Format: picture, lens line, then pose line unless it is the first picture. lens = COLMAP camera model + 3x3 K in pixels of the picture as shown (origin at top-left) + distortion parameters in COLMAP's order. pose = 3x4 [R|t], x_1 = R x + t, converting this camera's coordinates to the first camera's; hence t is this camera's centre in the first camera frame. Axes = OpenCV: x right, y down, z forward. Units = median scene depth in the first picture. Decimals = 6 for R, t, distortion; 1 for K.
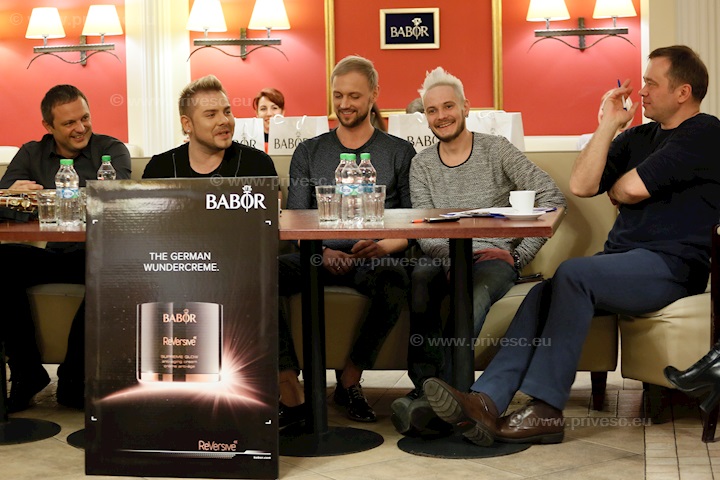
lens RADIAL K [[1494.2, 0, 360.0], [0, 1494.2, 240.0], [0, 0, 1]] dist [-0.256374, -0.119961]
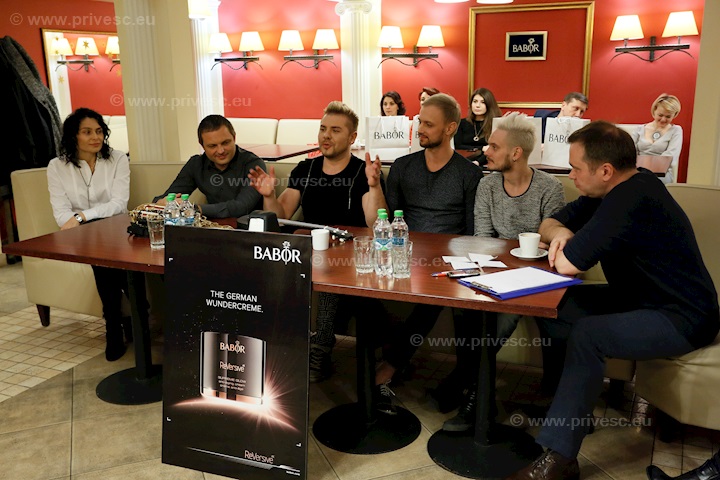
lens RADIAL K [[736.3, 0, 360.0], [0, 736.3, 240.0], [0, 0, 1]] dist [0.032575, 0.029123]
pose [[0.971190, 0.057915, -0.231163, 0.107957], [-0.022173, 0.987773, 0.154317, -0.124735], [0.237274, -0.144745, 0.960599, 0.469053]]
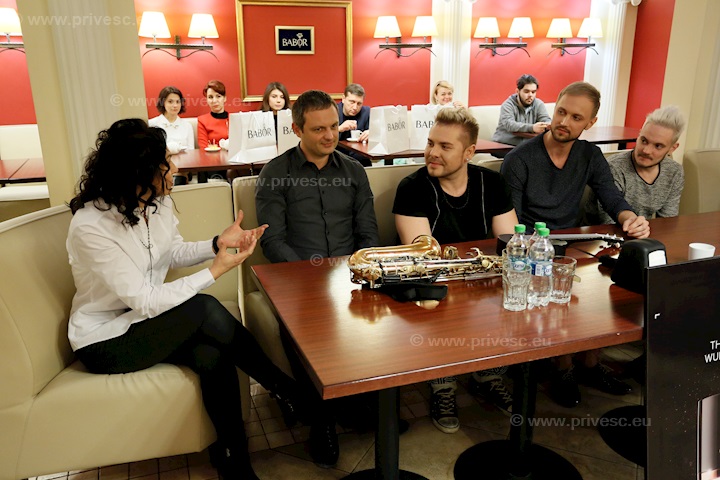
lens RADIAL K [[616.2, 0, 360.0], [0, 616.2, 240.0], [0, 0, 1]] dist [-0.002478, 0.005219]
pose [[0.861246, -0.128753, 0.491607, -0.487371], [0.034623, 0.979991, 0.196005, -0.127376], [-0.507007, -0.151788, 0.848472, 0.808179]]
